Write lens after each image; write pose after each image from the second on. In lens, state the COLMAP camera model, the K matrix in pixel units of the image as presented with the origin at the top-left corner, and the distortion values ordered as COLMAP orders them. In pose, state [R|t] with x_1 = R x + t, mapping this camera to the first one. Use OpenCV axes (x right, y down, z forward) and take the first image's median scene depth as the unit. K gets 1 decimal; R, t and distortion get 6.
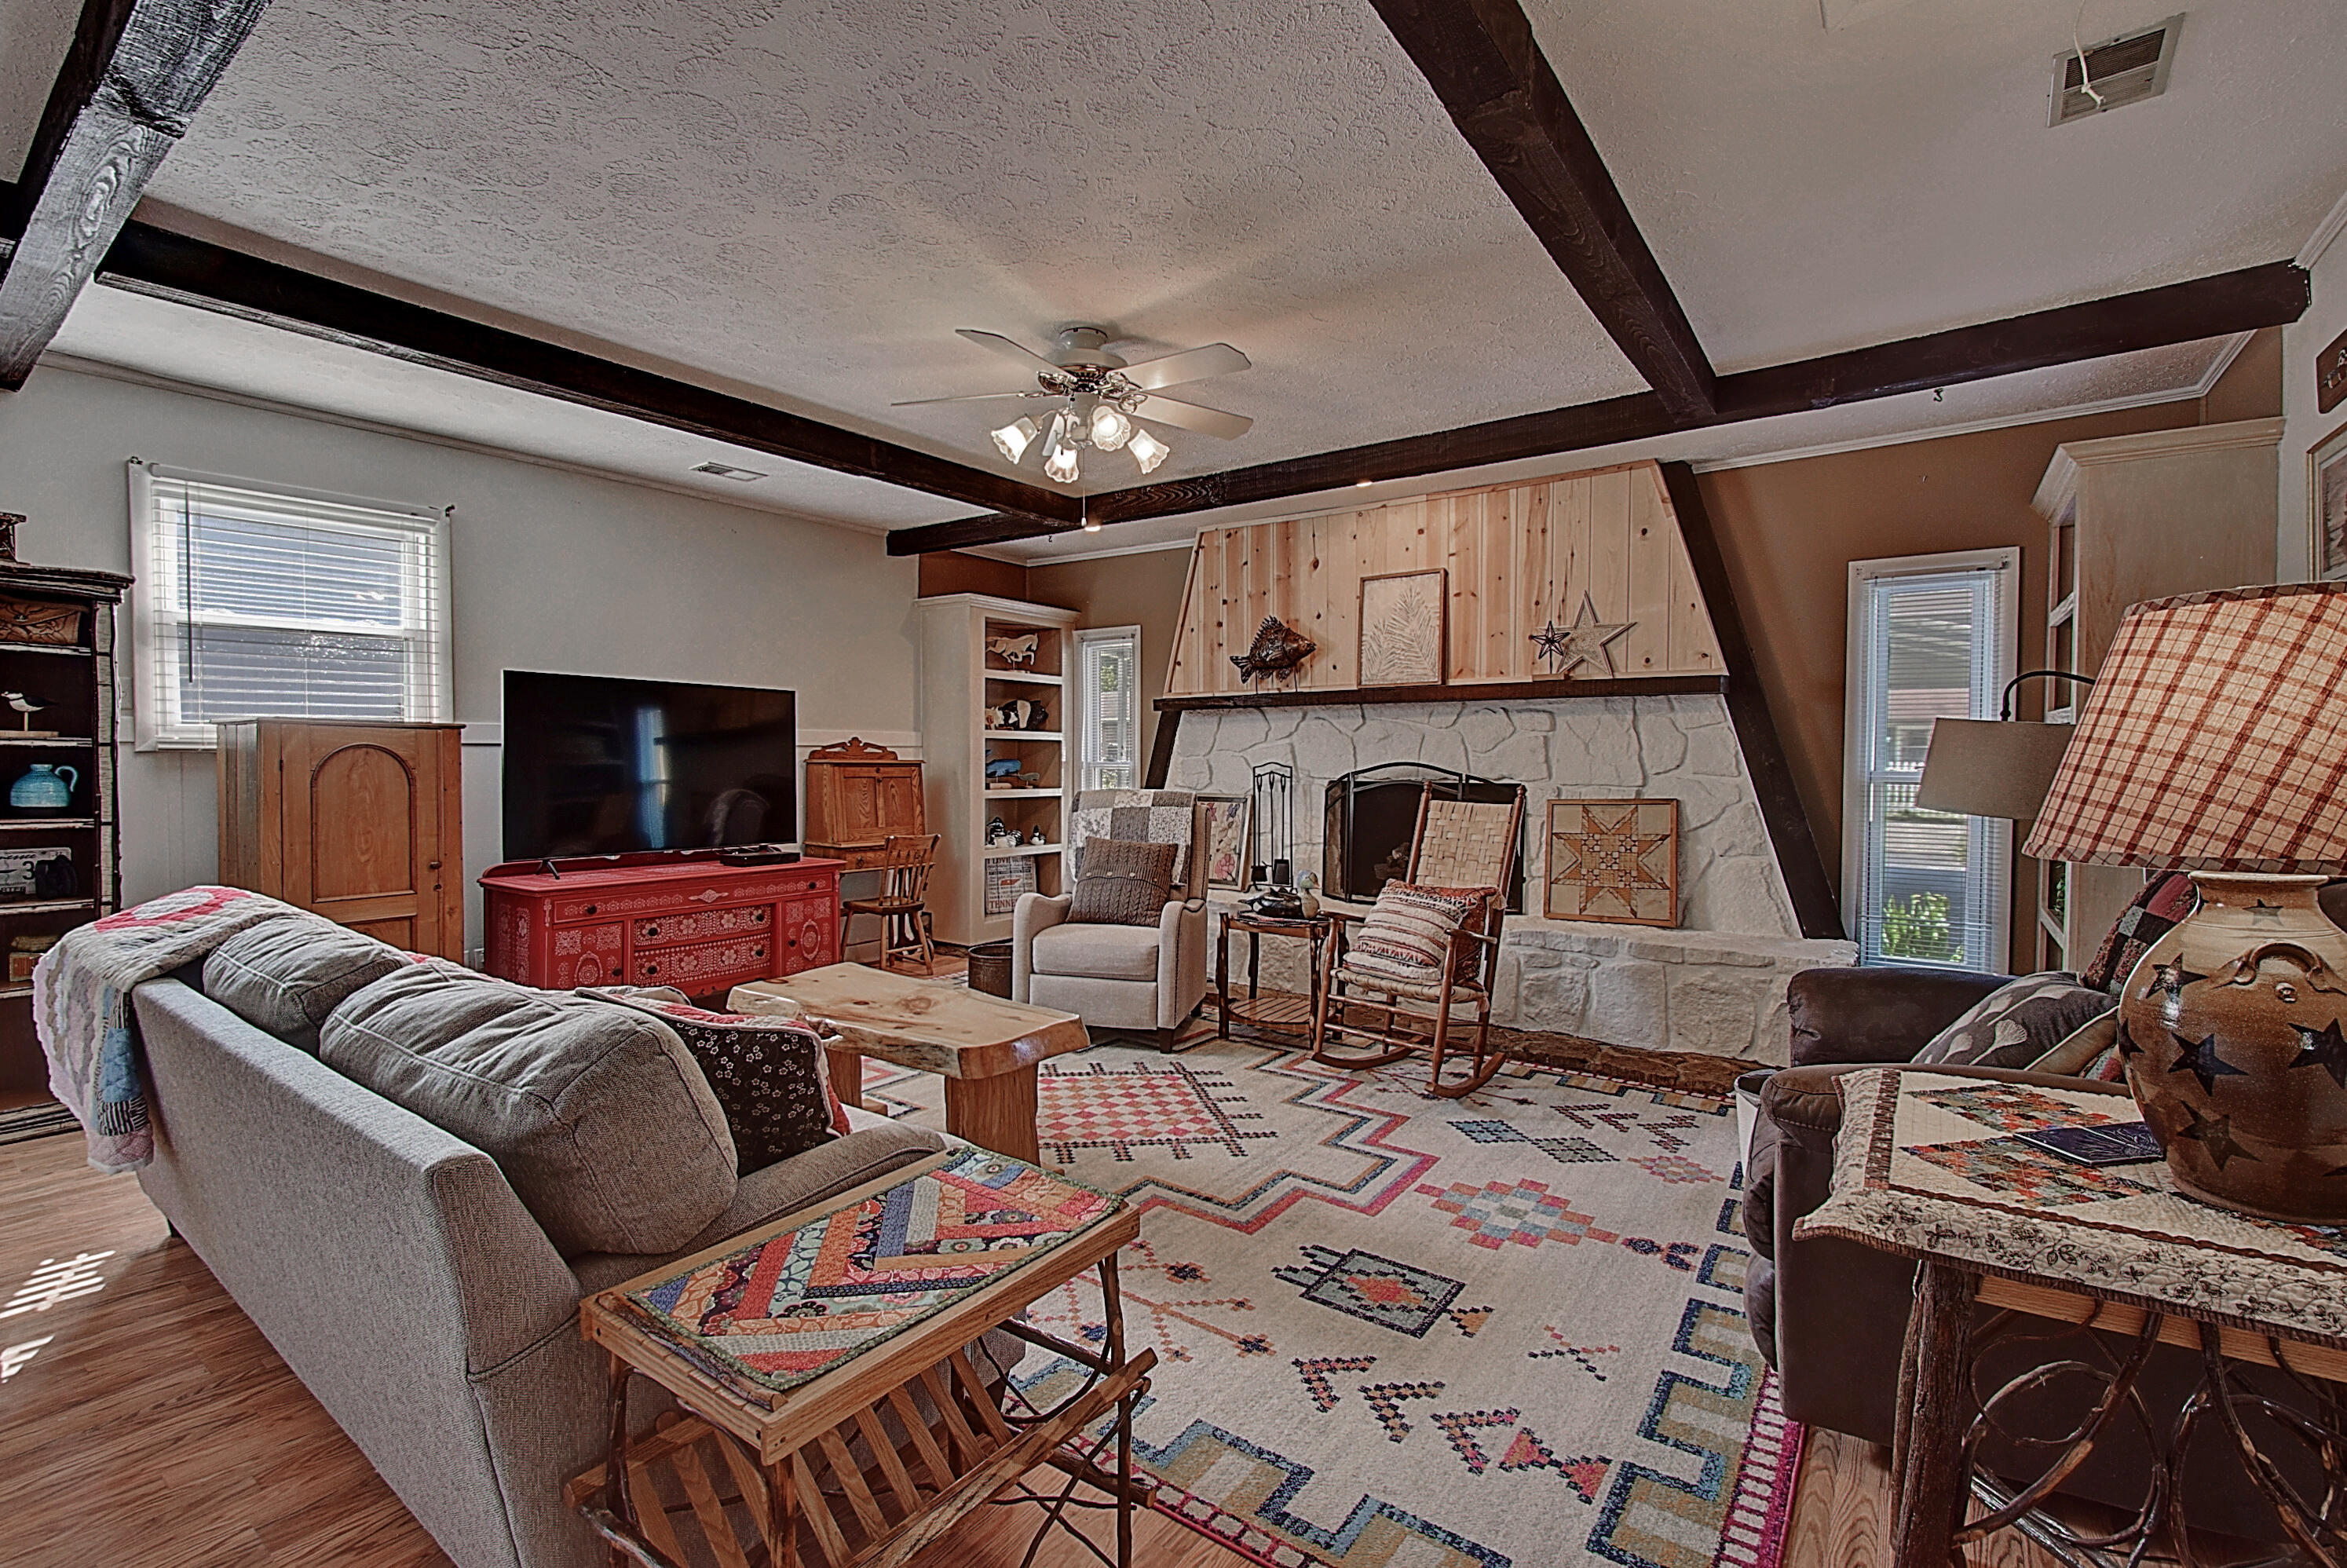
lens RADIAL K [[1032.8, 0, 1161.7], [0, 1032.8, 784.3], [0, 0, 1]] dist [0.002452, -0.006183]
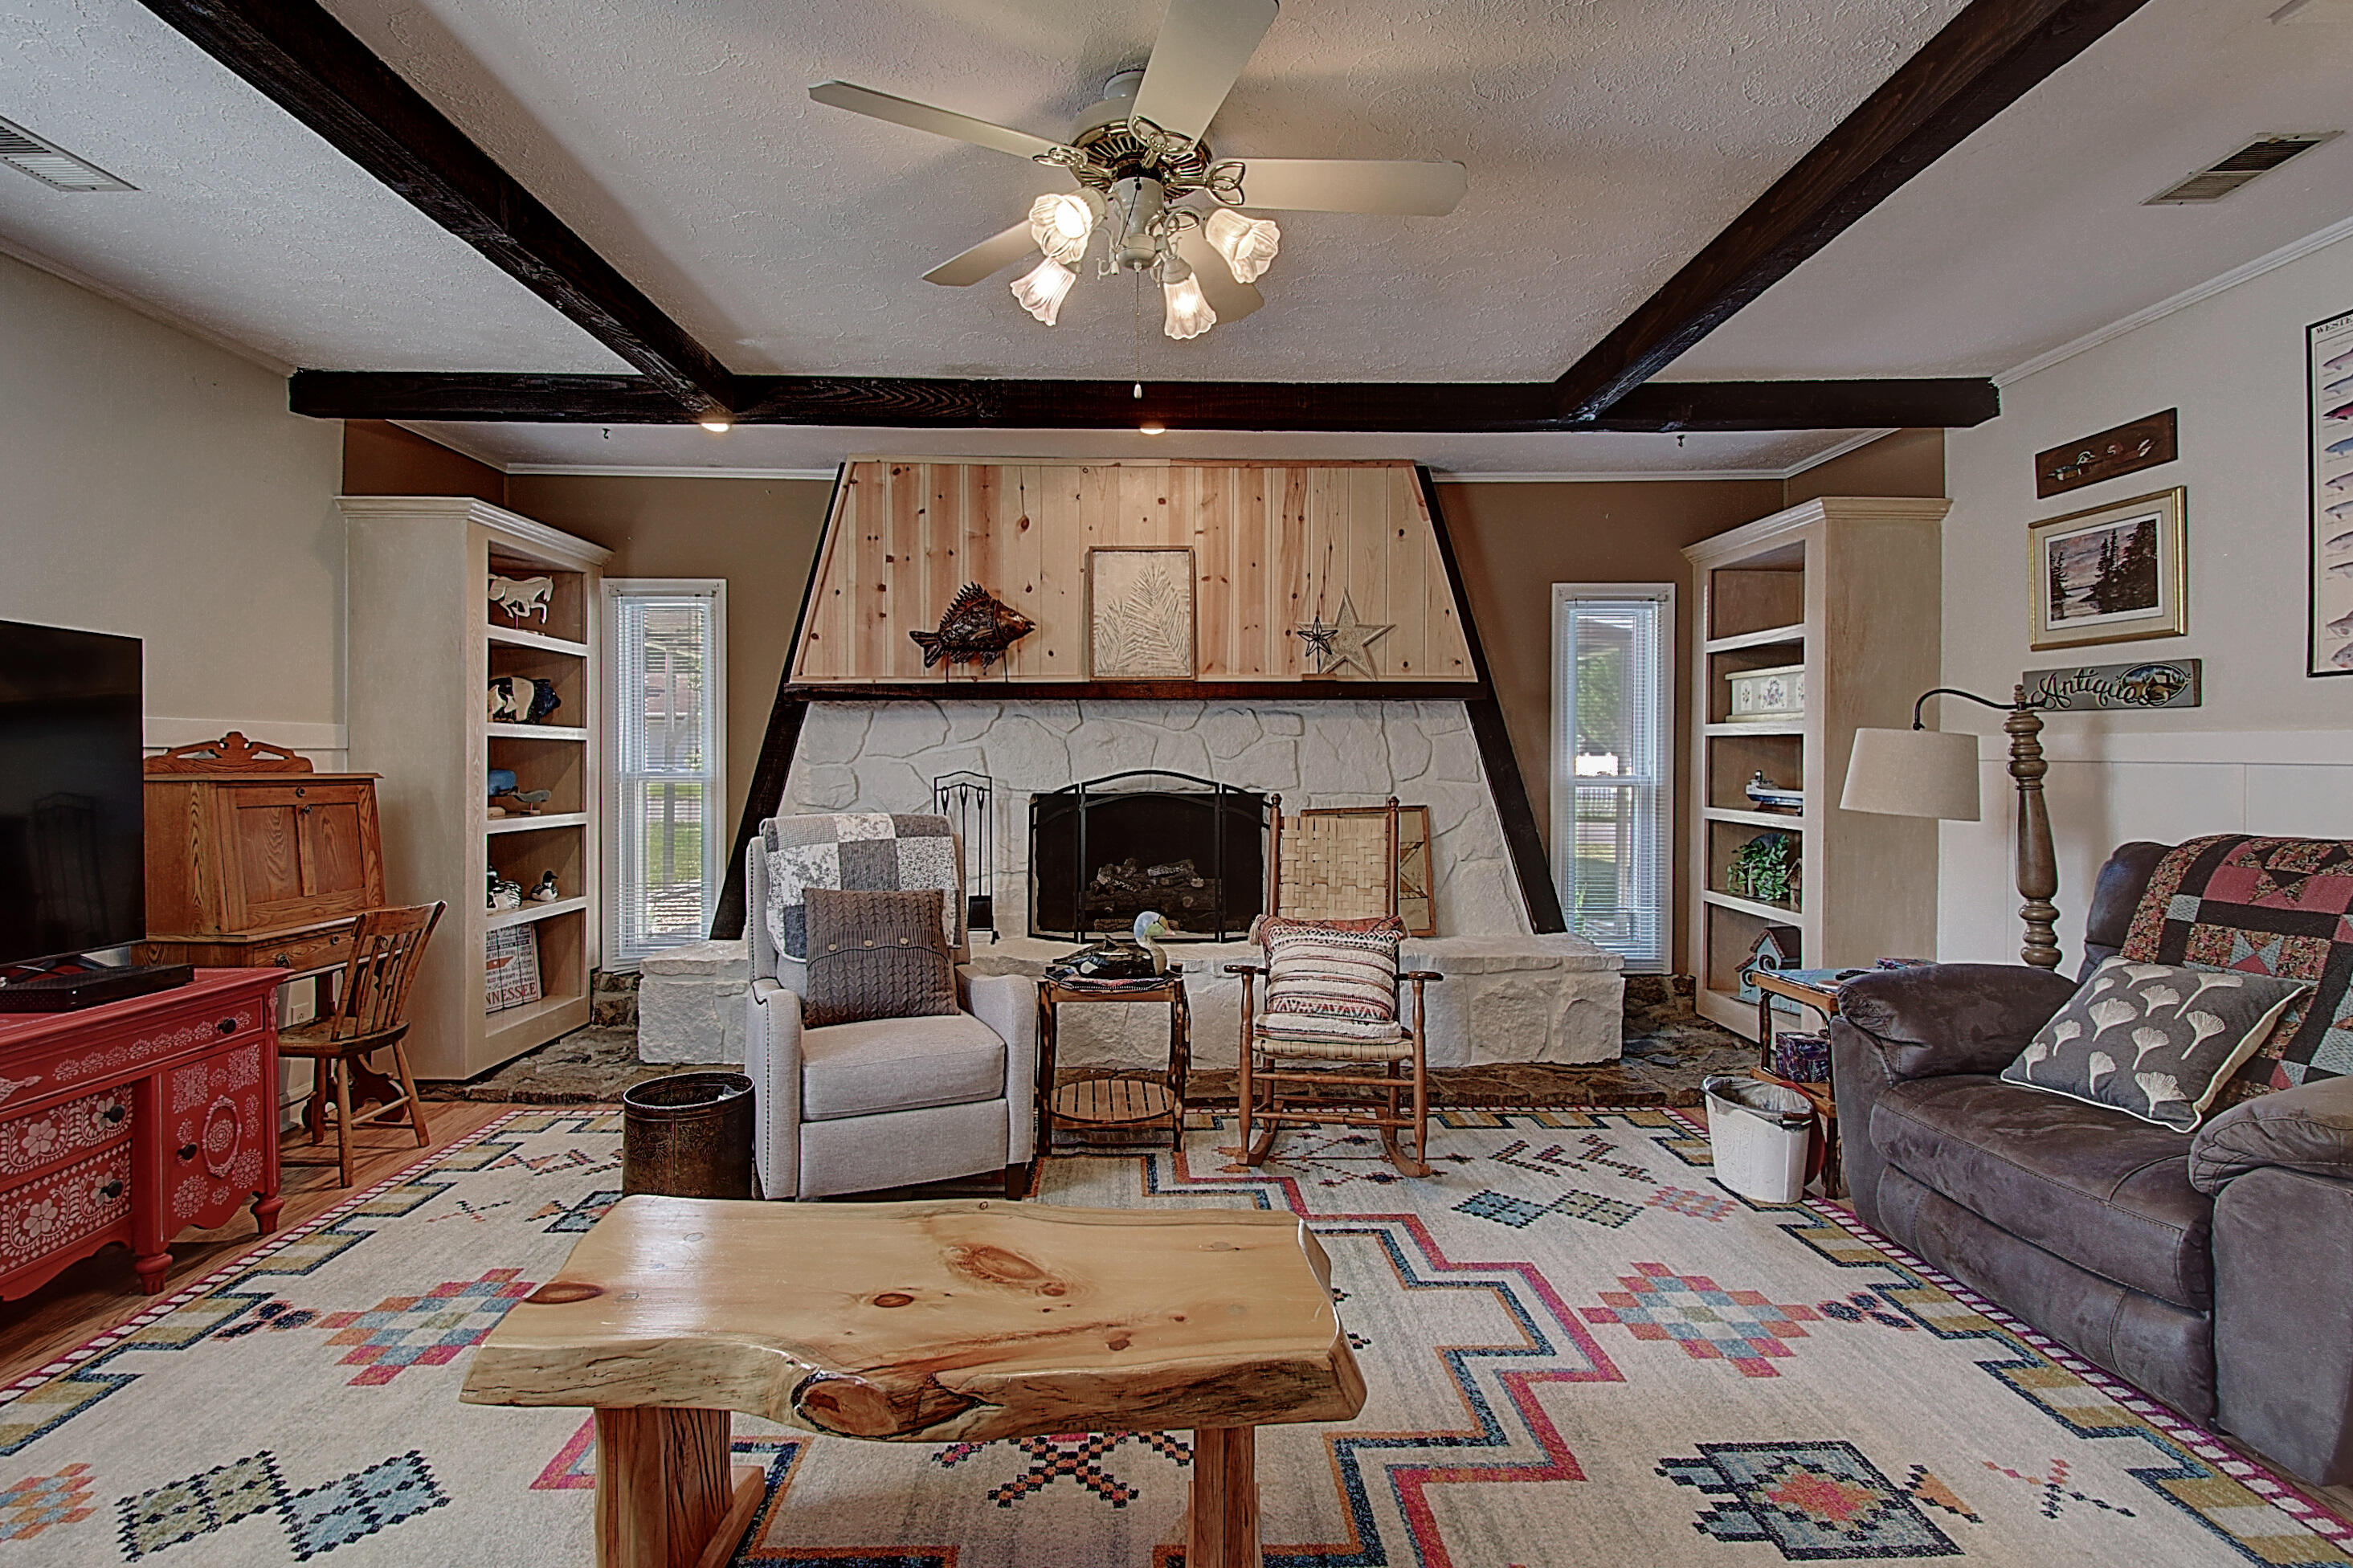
lens RADIAL K [[1052.2, 0, 1169.3], [0, 1052.2, 762.5], [0, 0, 1]] dist [0.000842, -0.006391]
pose [[0.795578, -0.004077, 0.605838, -0.296347], [0.018544, 0.999673, -0.017624, -0.013317], [-0.605568, 0.025256, 0.795393, 0.332259]]
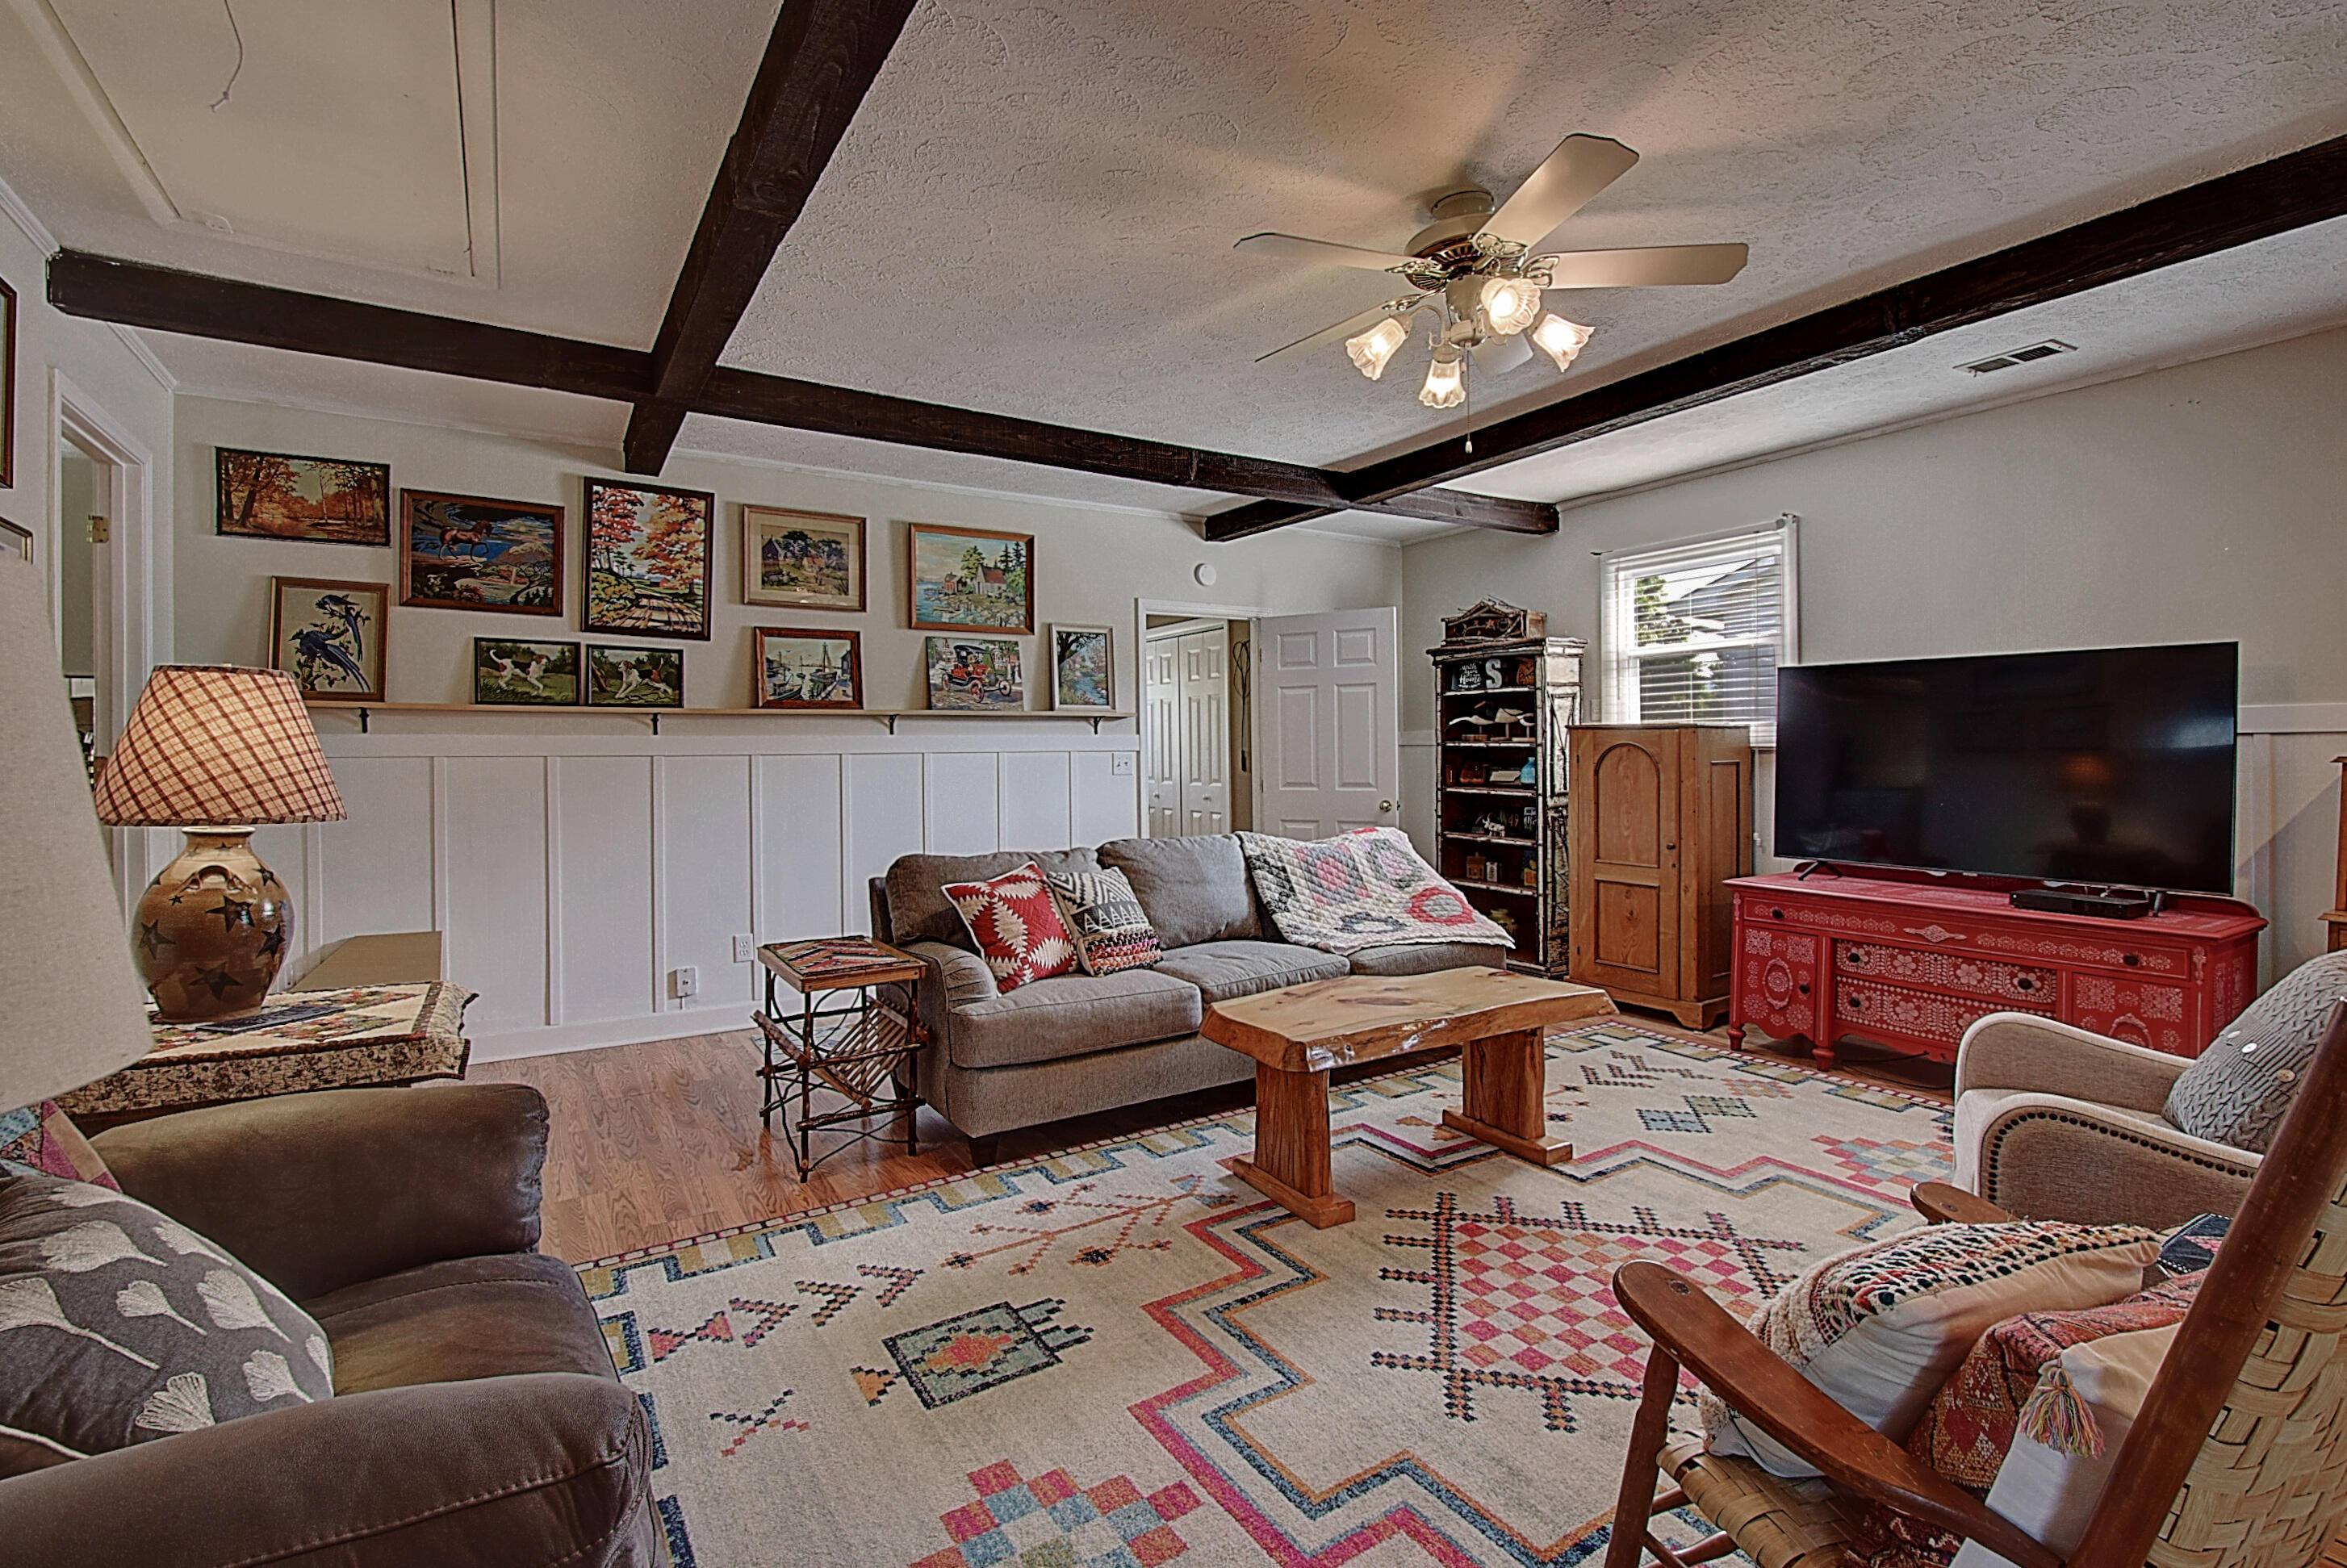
lens RADIAL K [[1063.3, 0, 1151.3], [0, 1063.3, 758.7], [0, 0, 1]] dist [0.001238, -0.006419]
pose [[-0.381886, 0.007319, -0.924180, 0.493940], [-0.022866, 0.999588, 0.017365, -0.021342], [0.923926, 0.027763, -0.381561, 0.729832]]
